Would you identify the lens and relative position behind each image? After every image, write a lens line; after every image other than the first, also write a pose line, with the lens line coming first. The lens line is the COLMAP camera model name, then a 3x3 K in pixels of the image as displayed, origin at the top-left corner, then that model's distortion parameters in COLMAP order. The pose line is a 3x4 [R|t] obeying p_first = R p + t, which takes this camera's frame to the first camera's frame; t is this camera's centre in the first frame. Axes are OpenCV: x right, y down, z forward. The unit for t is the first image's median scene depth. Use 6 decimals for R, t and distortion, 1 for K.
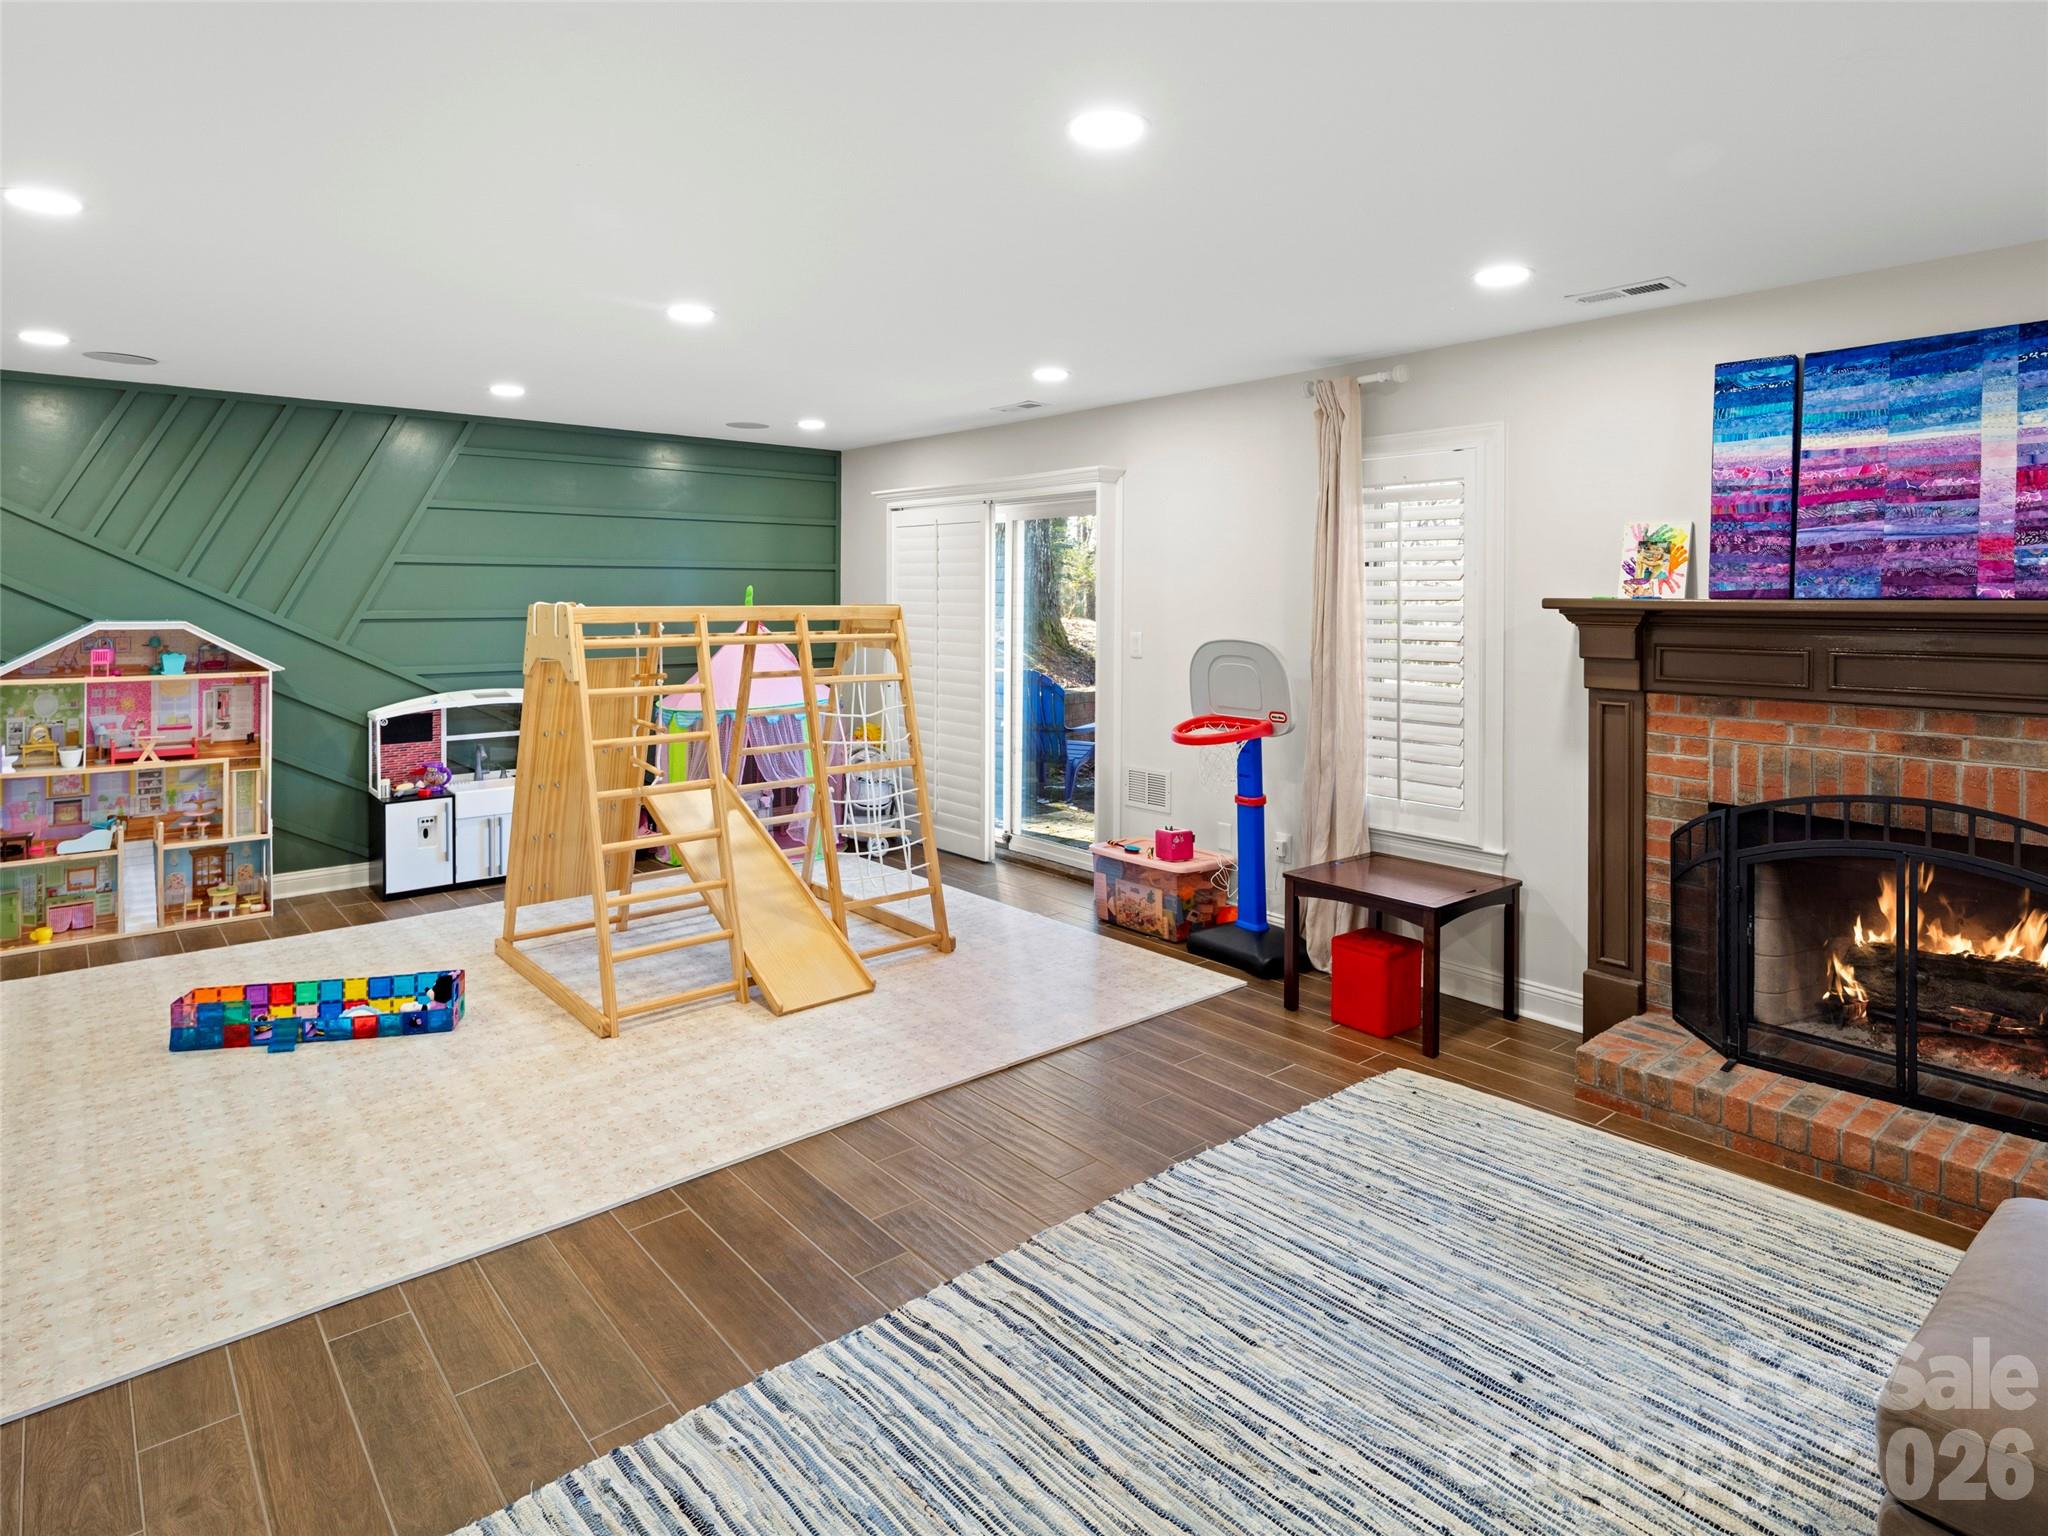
lens RADIAL K [[1125.5, 0, 1038.6], [0, 1125.5, 730.4], [0, 0, 1]] dist [0.000481, 0.000570]
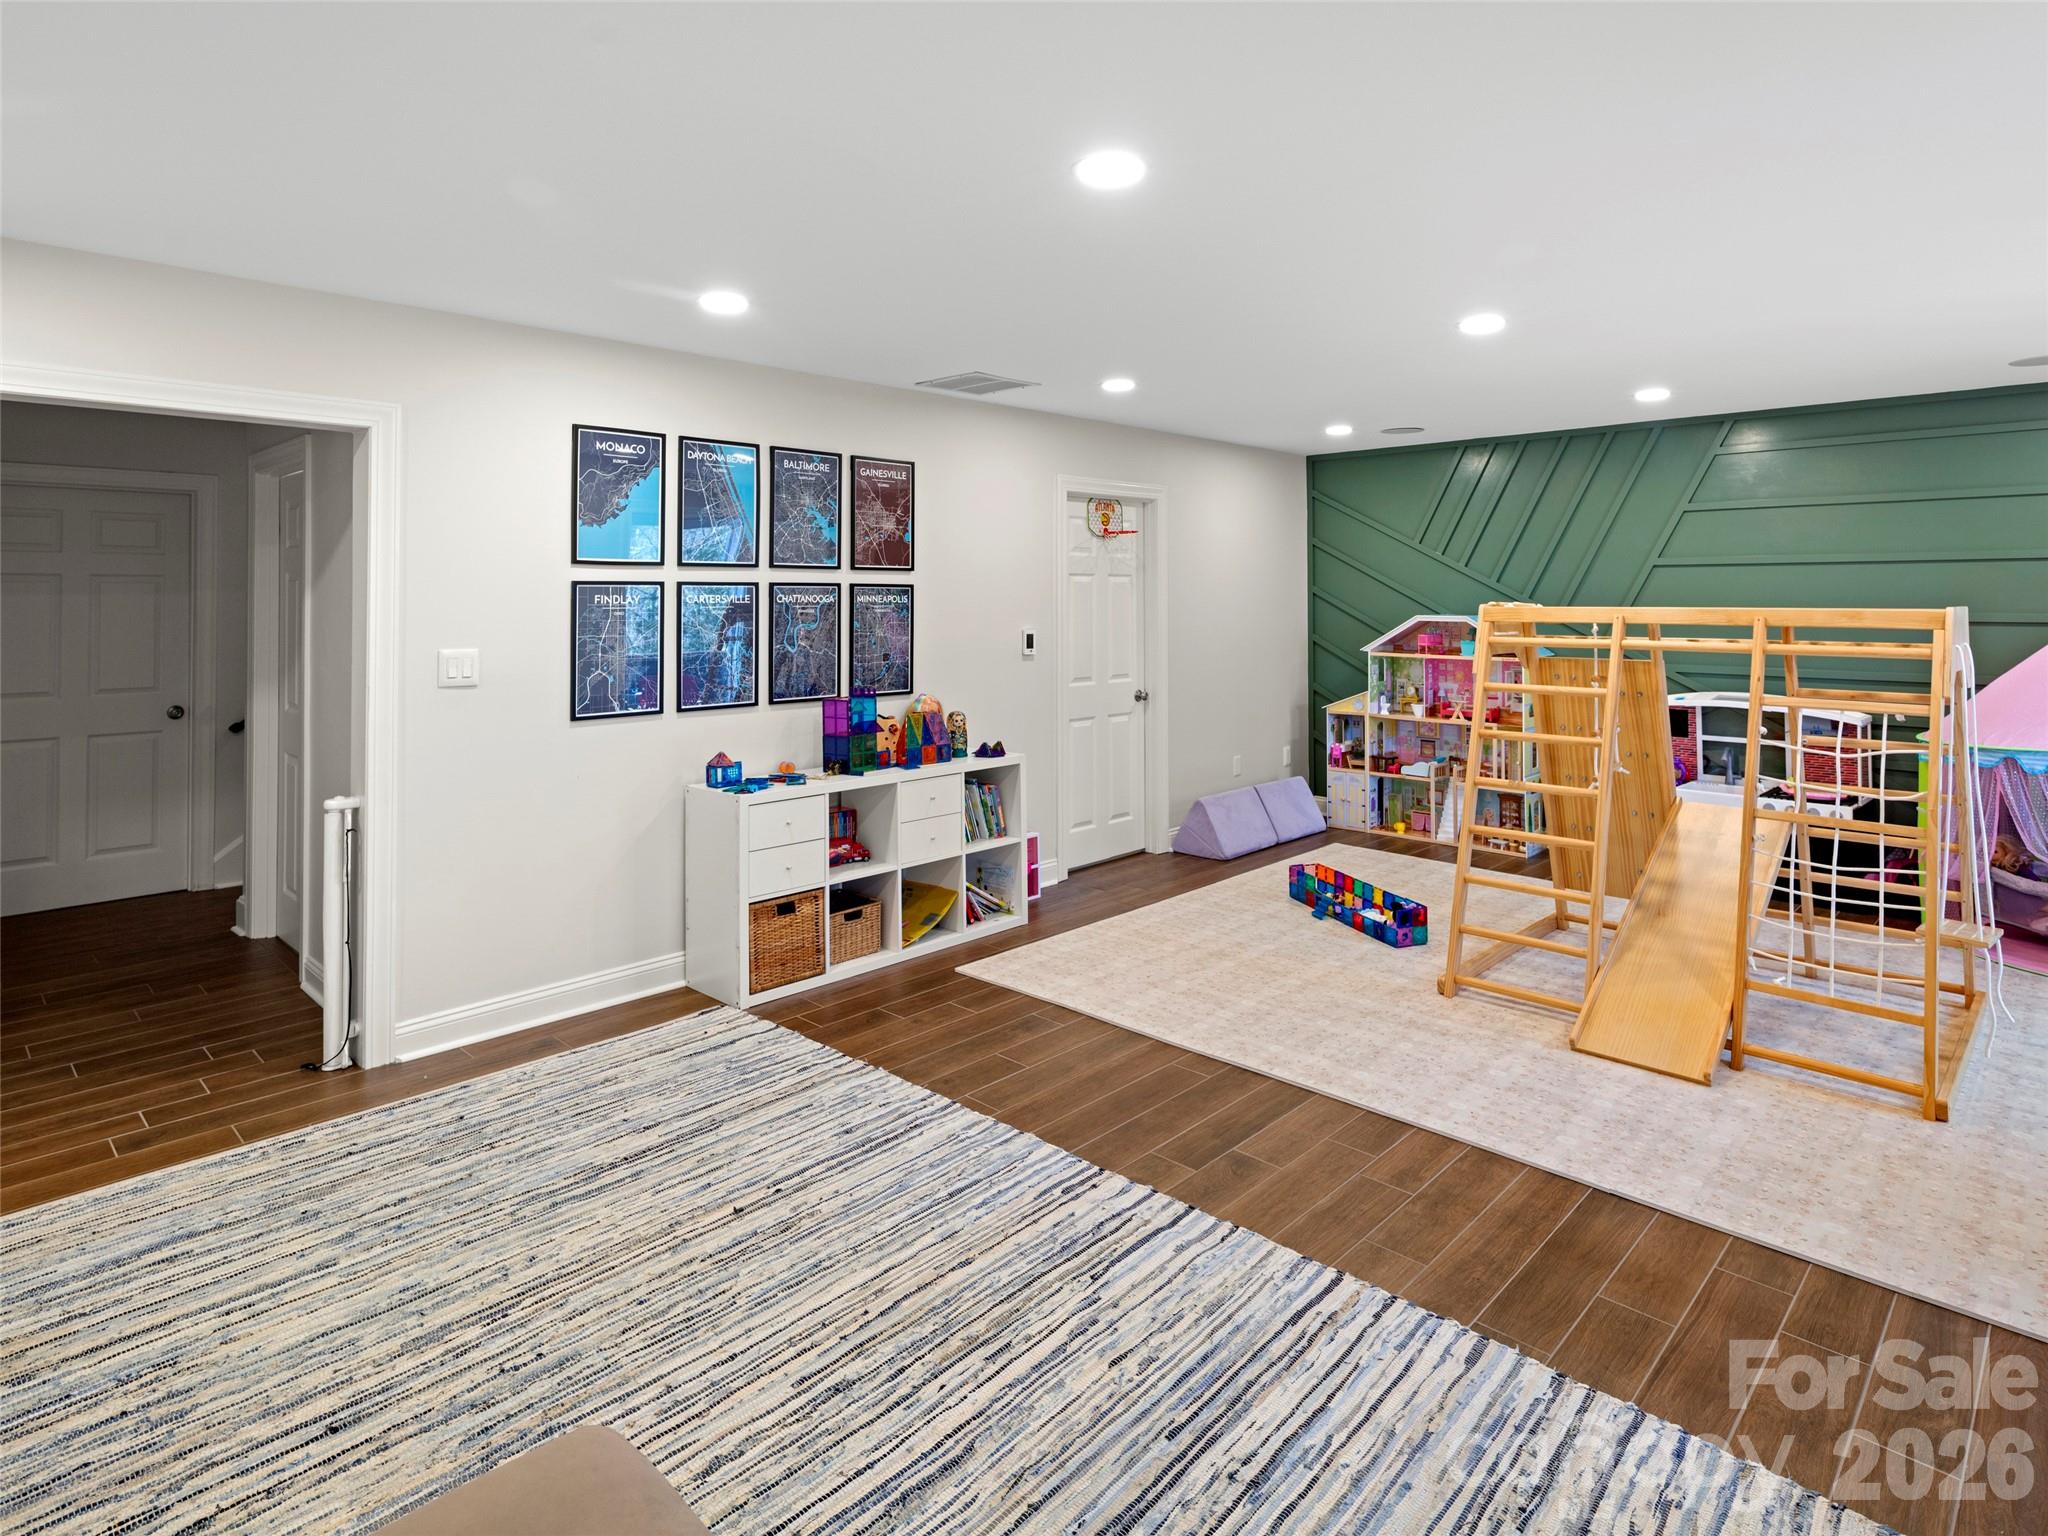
lens RADIAL K [[1125.5, 0, 1038.6], [0, 1125.5, 730.4], [0, 0, 1]] dist [0.000481, 0.000570]
pose [[0.091863, 0.116911, -0.988885, 1.011774], [-0.119098, 0.987245, 0.105654, -0.084178], [0.988624, 0.108069, 0.104615, 0.724530]]
